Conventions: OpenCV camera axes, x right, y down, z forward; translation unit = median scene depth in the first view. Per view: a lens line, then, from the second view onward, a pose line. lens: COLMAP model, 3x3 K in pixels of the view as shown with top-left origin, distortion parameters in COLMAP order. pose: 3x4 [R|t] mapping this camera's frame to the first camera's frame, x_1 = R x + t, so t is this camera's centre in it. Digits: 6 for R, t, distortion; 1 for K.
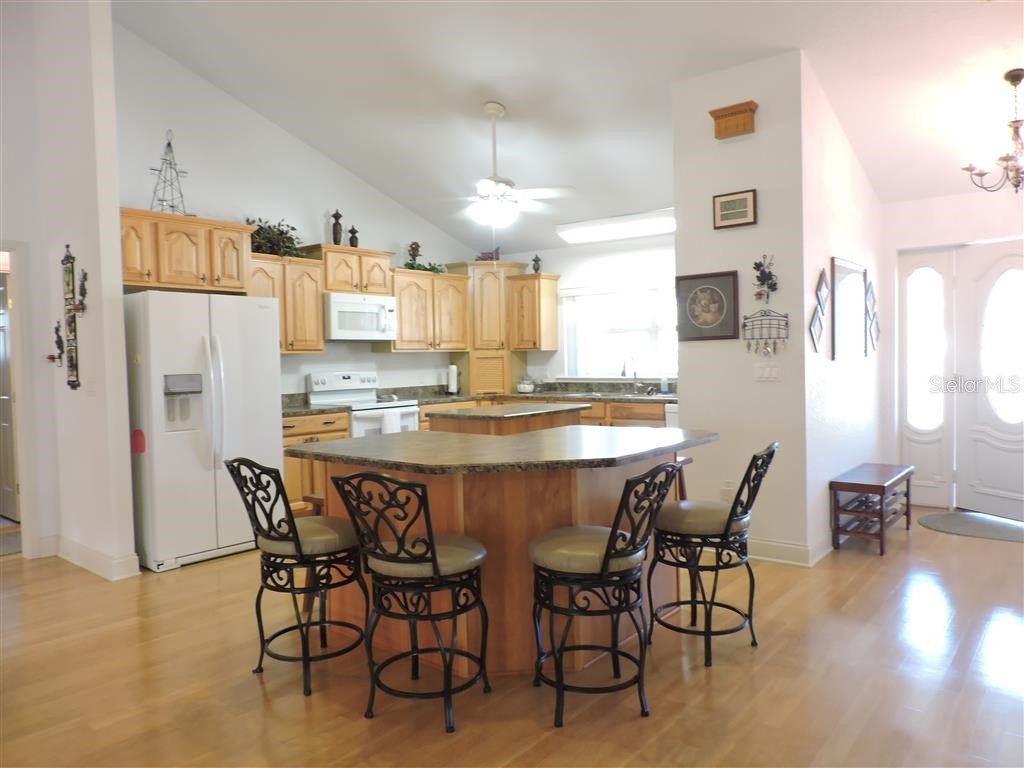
lens RADIAL K [[727.0, 0, 515.4], [0, 727.0, 384.9], [0, 0, 1]] dist [-0.013990, -0.003381]
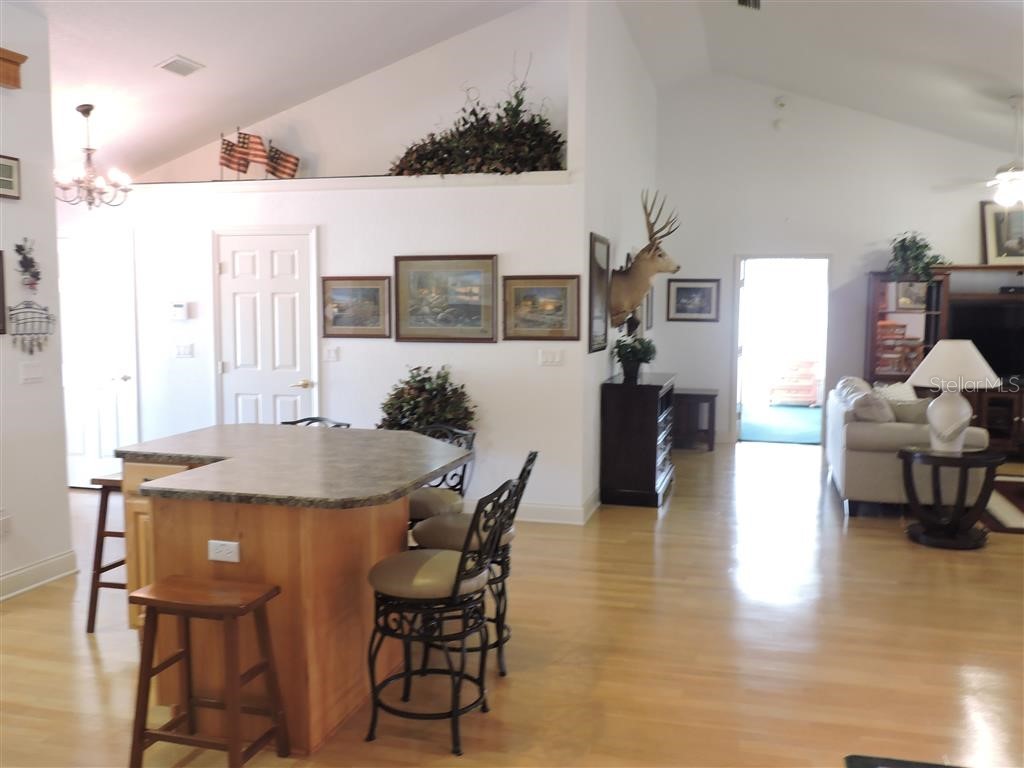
lens RADIAL K [[895.2, 0, 511.8], [0, 895.2, 386.3], [0, 0, 1]] dist [-0.030392, 0.023012]
pose [[-0.398711, -0.057257, 0.915288, -0.841100], [0.042393, 0.995832, 0.080762, -0.060968], [-0.916096, 0.071002, -0.394622, 0.867504]]
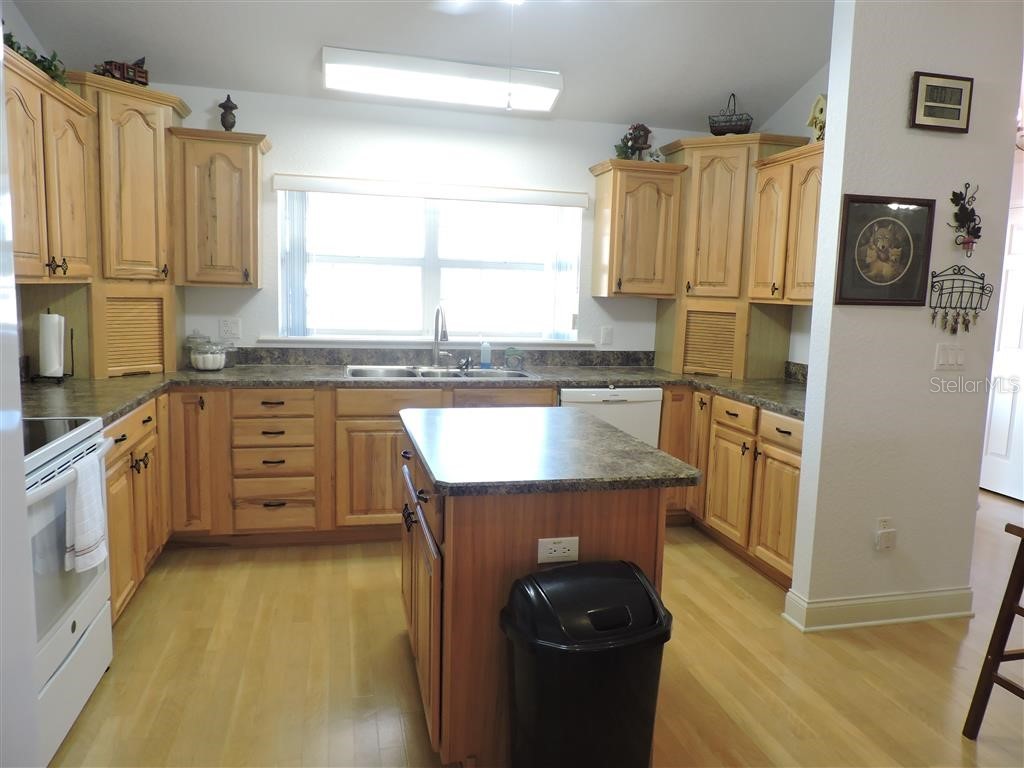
lens RADIAL K [[727.0, 0, 515.6], [0, 727.0, 380.2], [0, 0, 1]] dist [-0.013990, -0.003381]
pose [[0.608916, -0.062576, 0.790762, -0.434945], [-0.012135, 0.996032, 0.088164, -0.049373], [-0.793142, -0.063281, 0.605741, 0.883476]]
